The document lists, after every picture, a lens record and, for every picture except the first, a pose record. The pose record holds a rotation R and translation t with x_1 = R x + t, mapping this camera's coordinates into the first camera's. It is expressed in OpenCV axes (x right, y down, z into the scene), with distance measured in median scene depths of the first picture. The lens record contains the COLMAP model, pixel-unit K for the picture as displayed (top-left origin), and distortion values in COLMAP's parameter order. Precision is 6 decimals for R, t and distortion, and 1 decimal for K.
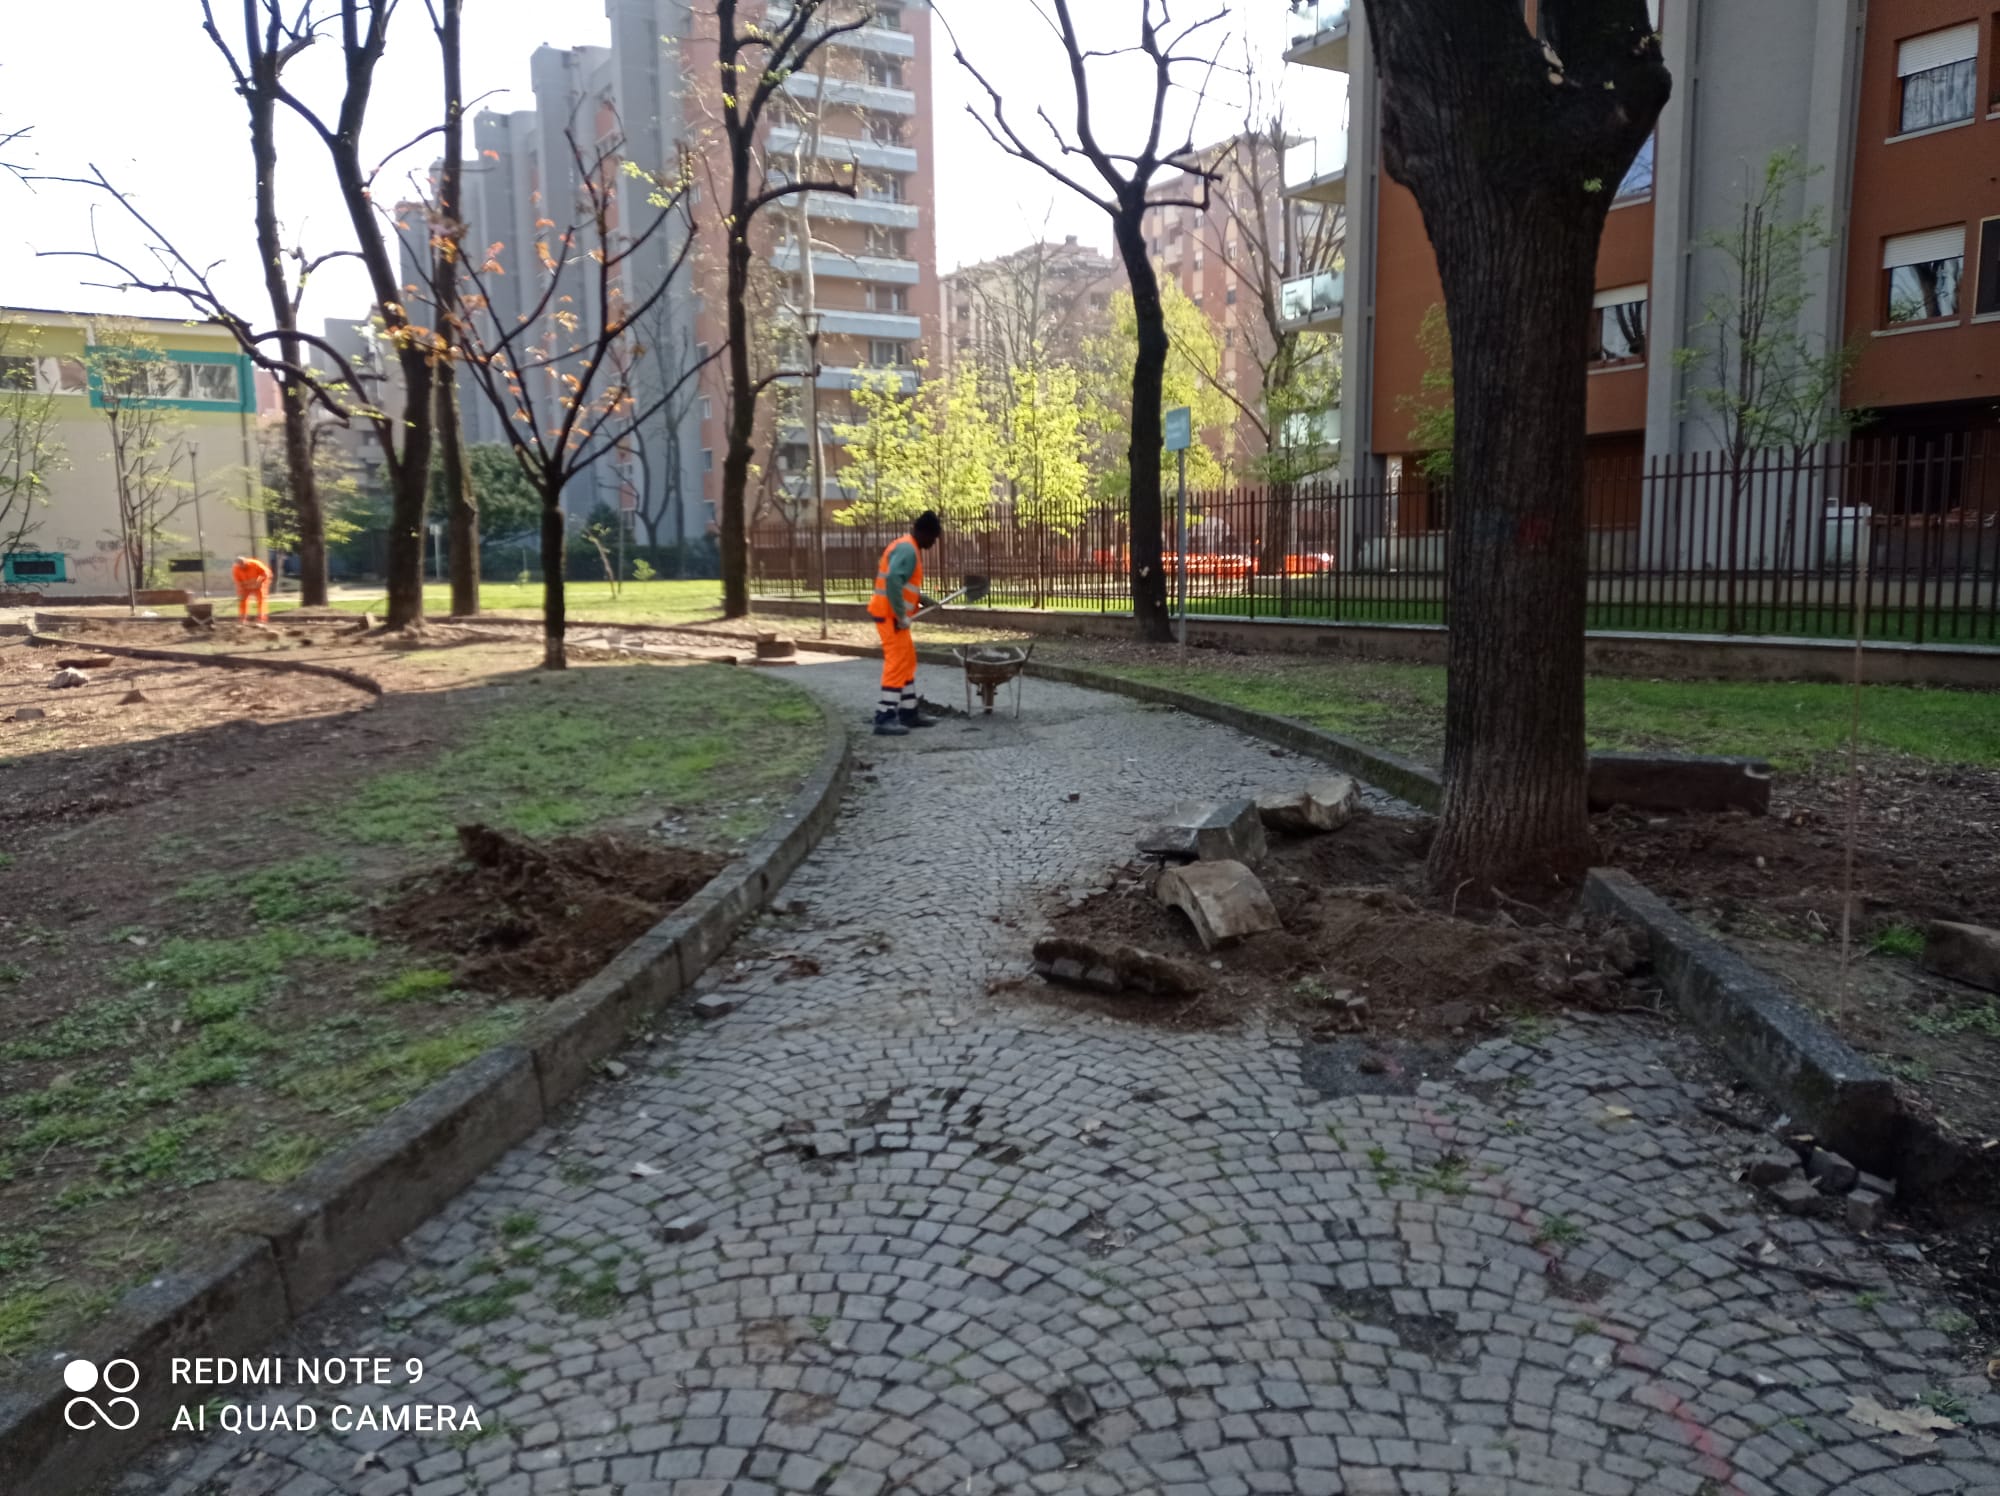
lens RADIAL K [[1511.4, 0, 936.9], [0, 1511.4, 740.2], [0, 0, 1]] dist [0.085883, -0.096029]
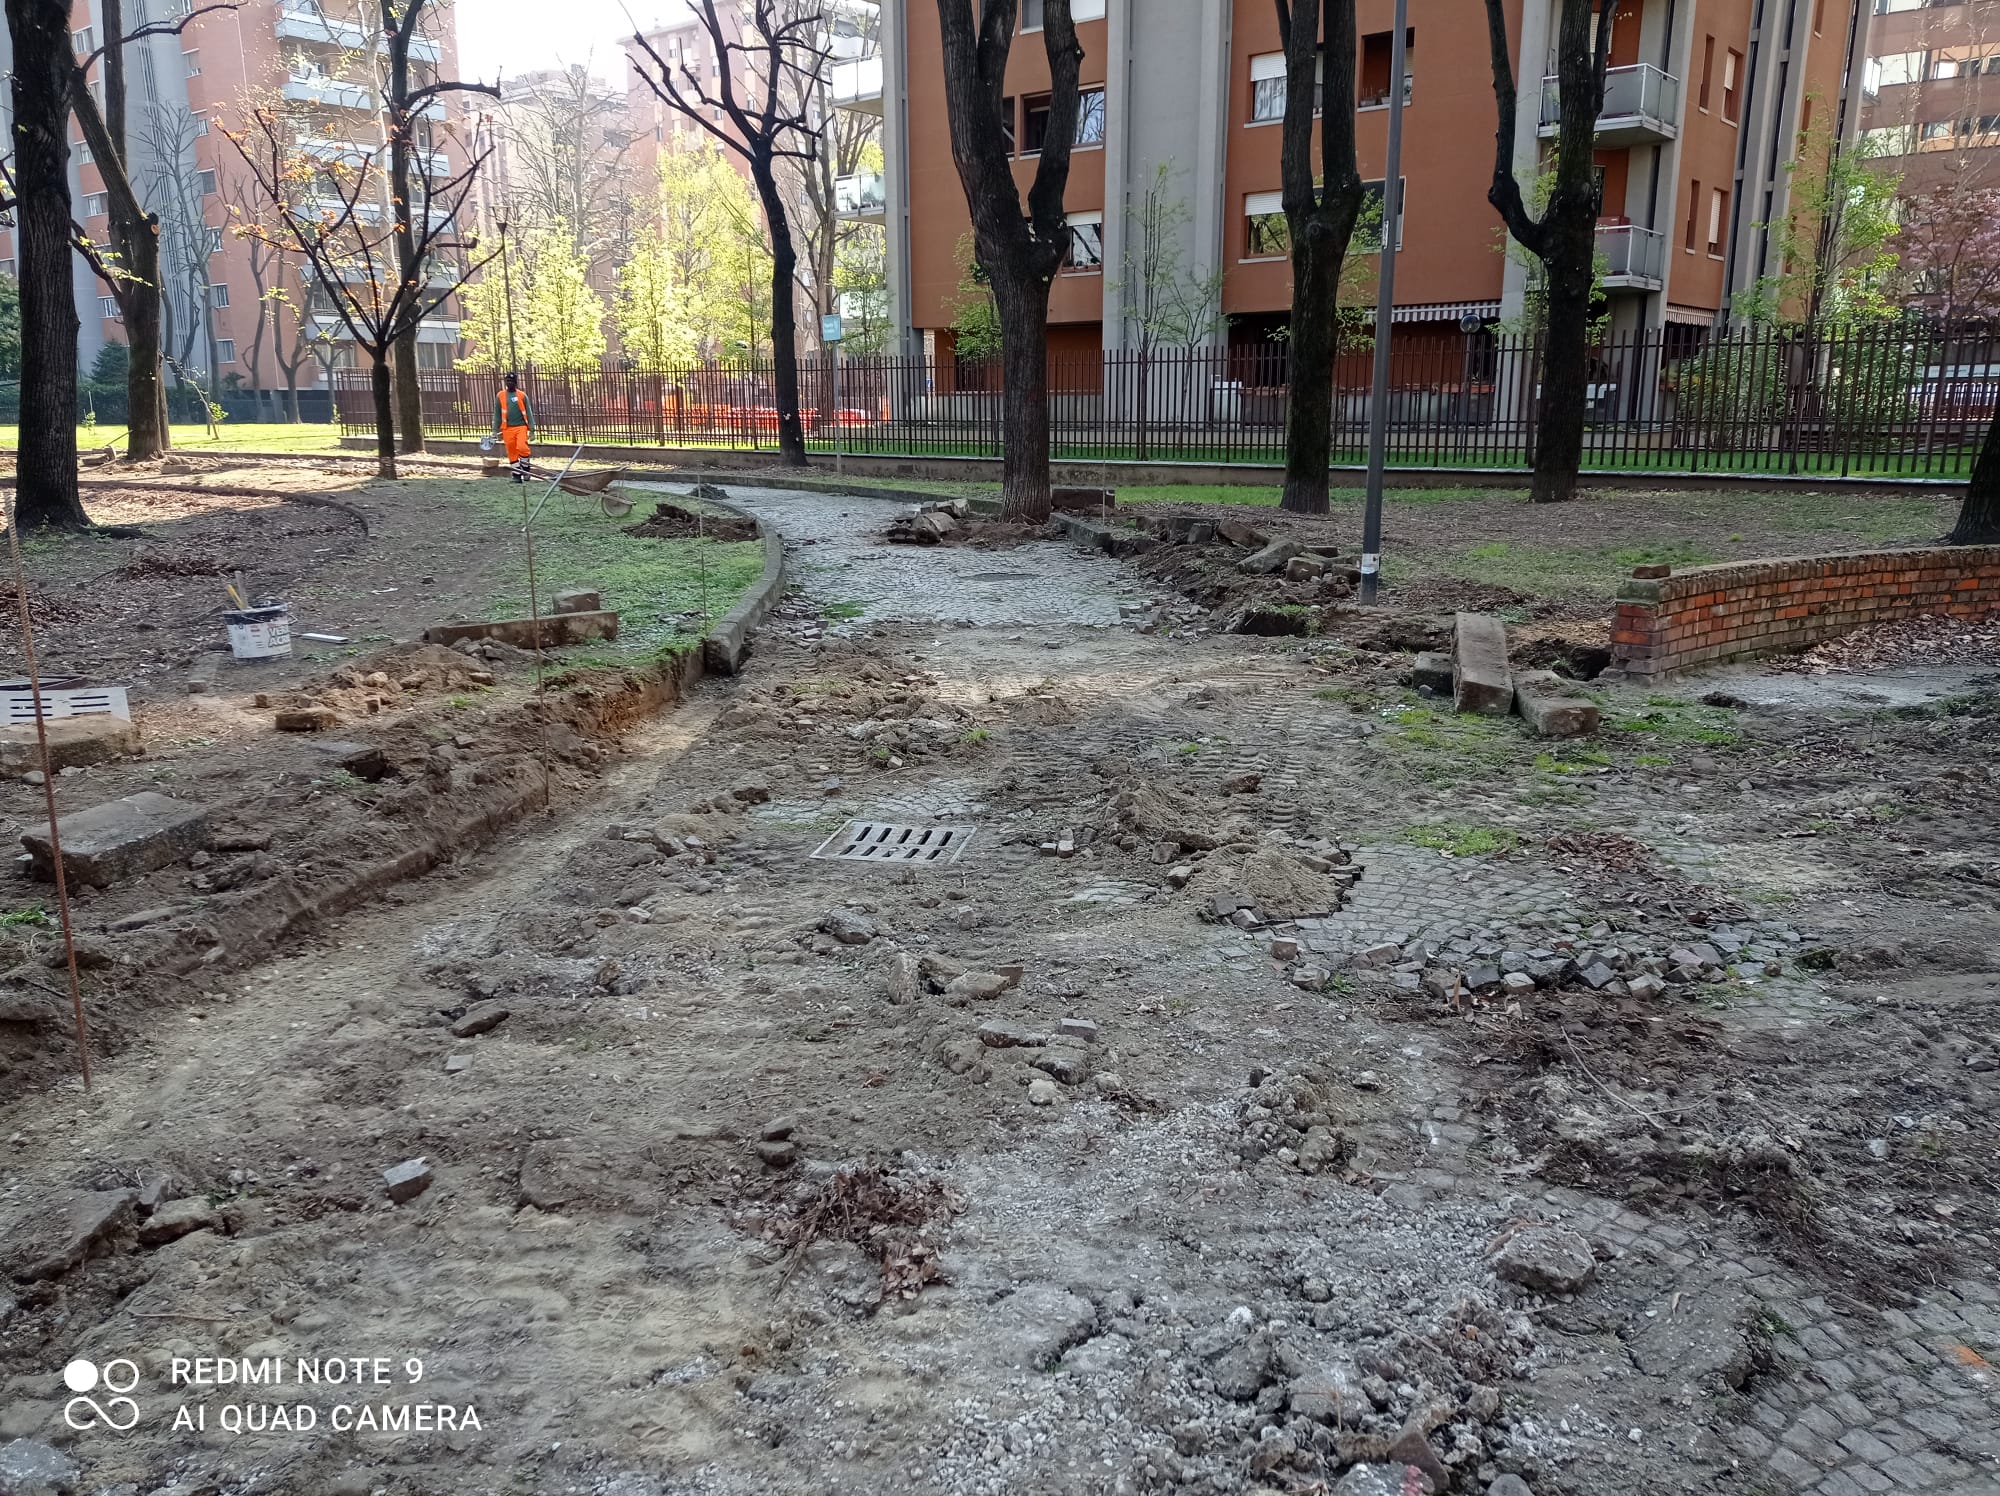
lens RADIAL K [[1459.3, 0, 1005.7], [0, 1459.3, 753.3], [0, 0, 1]] dist [0.107240, -0.160040]
pose [[0.938732, -0.066250, 0.338220, -0.124003], [0.029092, 0.993080, 0.113778, 0.041611], [-0.343417, -0.096967, 0.934164, -0.319194]]
